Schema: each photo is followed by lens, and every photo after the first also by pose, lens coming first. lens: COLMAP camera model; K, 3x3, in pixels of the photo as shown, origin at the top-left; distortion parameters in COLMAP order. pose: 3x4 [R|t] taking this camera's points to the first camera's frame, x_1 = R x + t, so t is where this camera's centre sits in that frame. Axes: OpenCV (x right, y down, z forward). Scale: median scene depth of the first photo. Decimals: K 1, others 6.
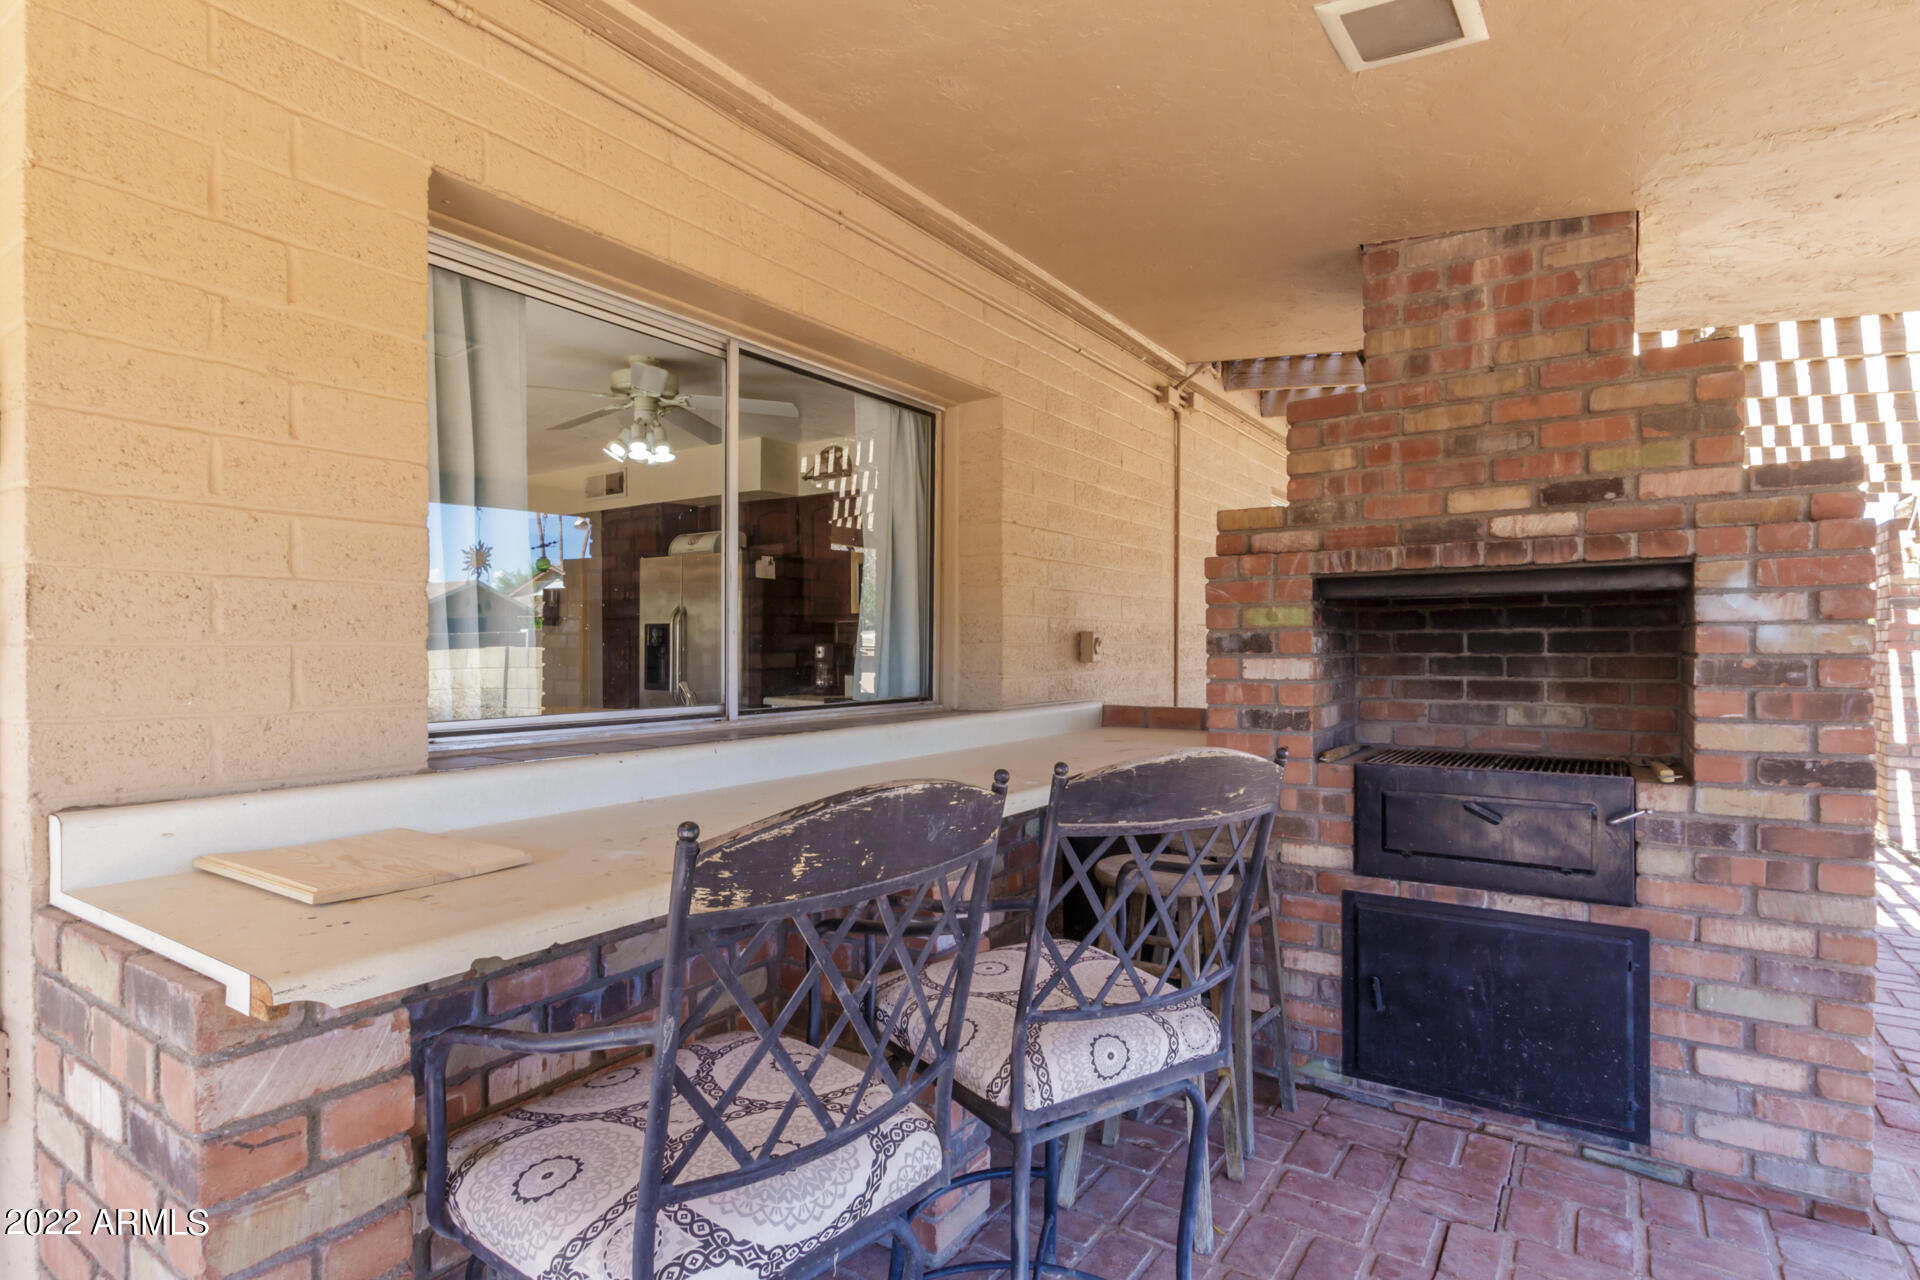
lens RADIAL K [[983.8, 0, 964.3], [0, 983.8, 647.1], [0, 0, 1]] dist [-0.004222, -0.000596]
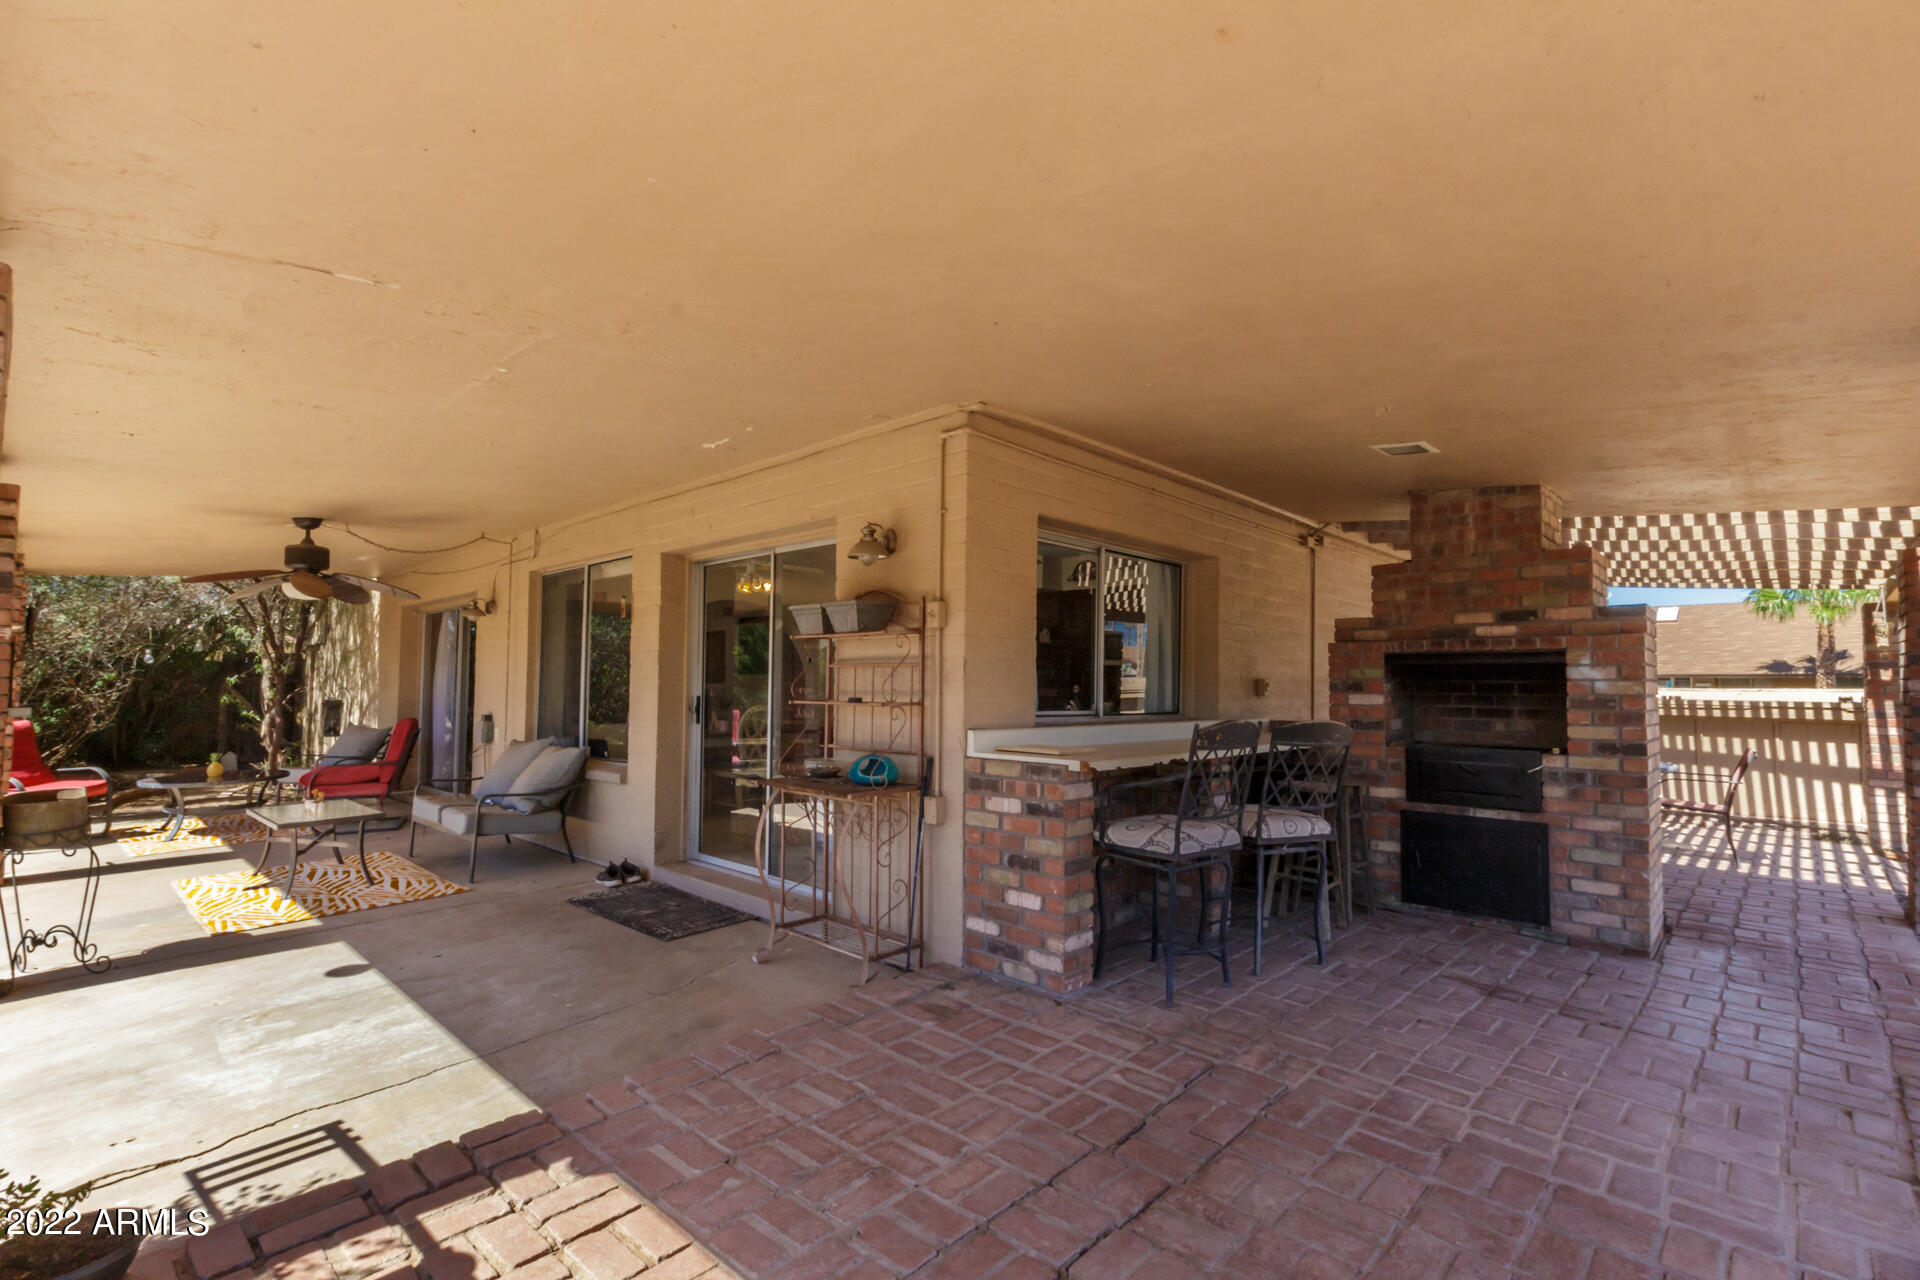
lens RADIAL K [[882.1, 0, 960.4], [0, 882.1, 647.4], [0, 0, 1]] dist [0.003884, -0.000893]
pose [[0.986161, 0.007324, -0.165628, -0.221432], [-0.014930, 0.998888, -0.044724, 0.010145], [0.165116, 0.046578, 0.985174, -1.009013]]
